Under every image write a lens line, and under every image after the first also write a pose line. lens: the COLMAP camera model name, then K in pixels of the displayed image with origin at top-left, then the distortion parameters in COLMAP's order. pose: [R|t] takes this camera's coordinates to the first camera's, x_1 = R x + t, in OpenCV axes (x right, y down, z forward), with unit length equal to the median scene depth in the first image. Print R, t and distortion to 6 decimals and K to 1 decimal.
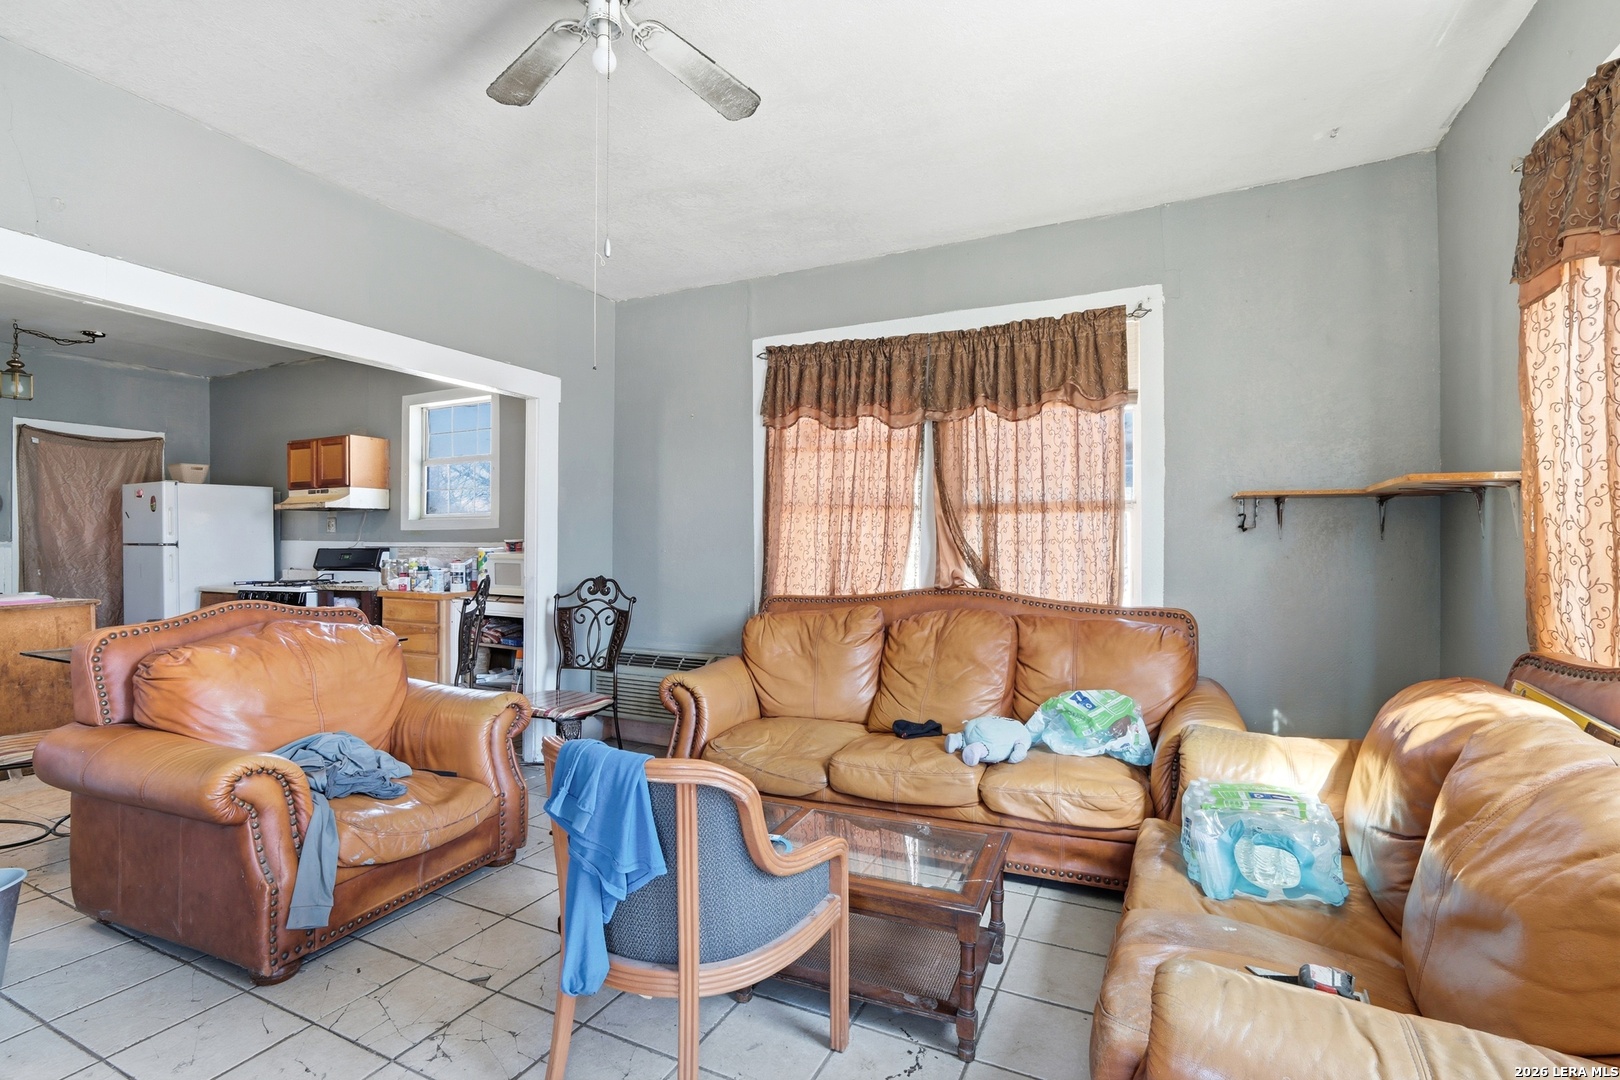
lens RADIAL K [[759.9, 0, 822.8], [0, 759.9, 542.6], [0, 0, 1]] dist [-0.000961, 0.001628]
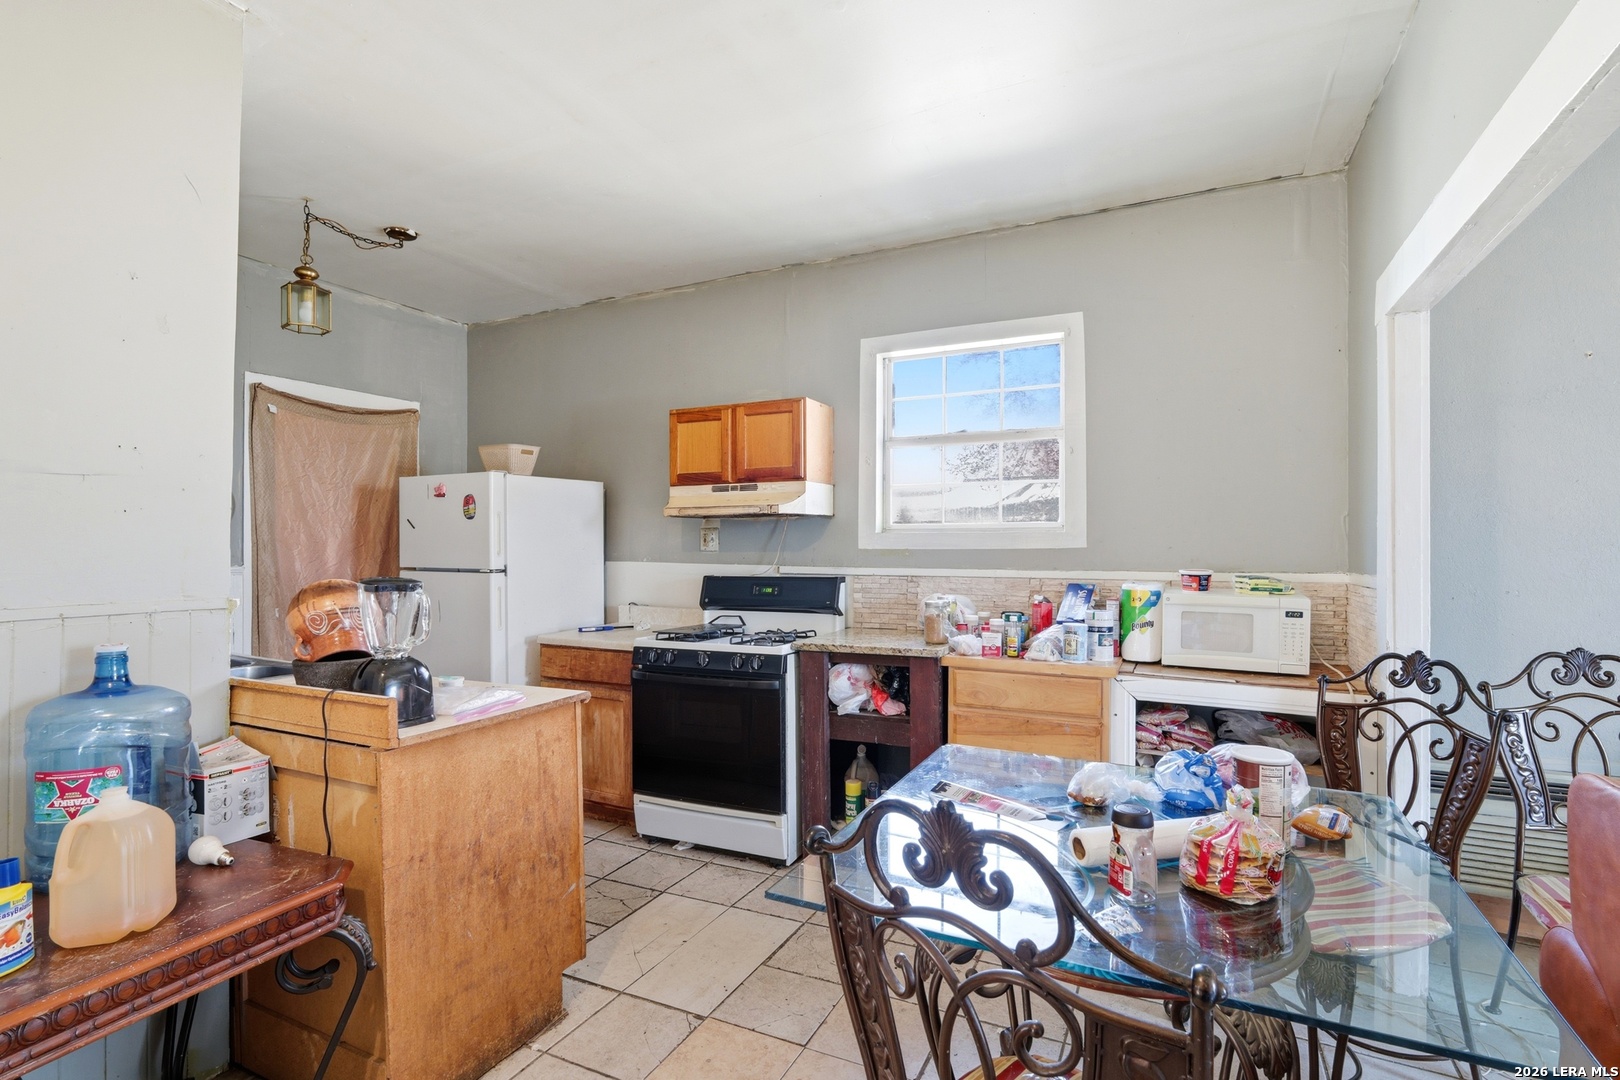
lens RADIAL K [[759.9, 0, 798.9], [0, 759.9, 543.5], [0, 0, 1]] dist [-0.000961, 0.001628]
pose [[0.999934, 0.001846, 0.011299, -0.612568], [-0.001814, 0.999994, -0.002804, -0.018915], [-0.011304, 0.002784, 0.999932, 0.358647]]
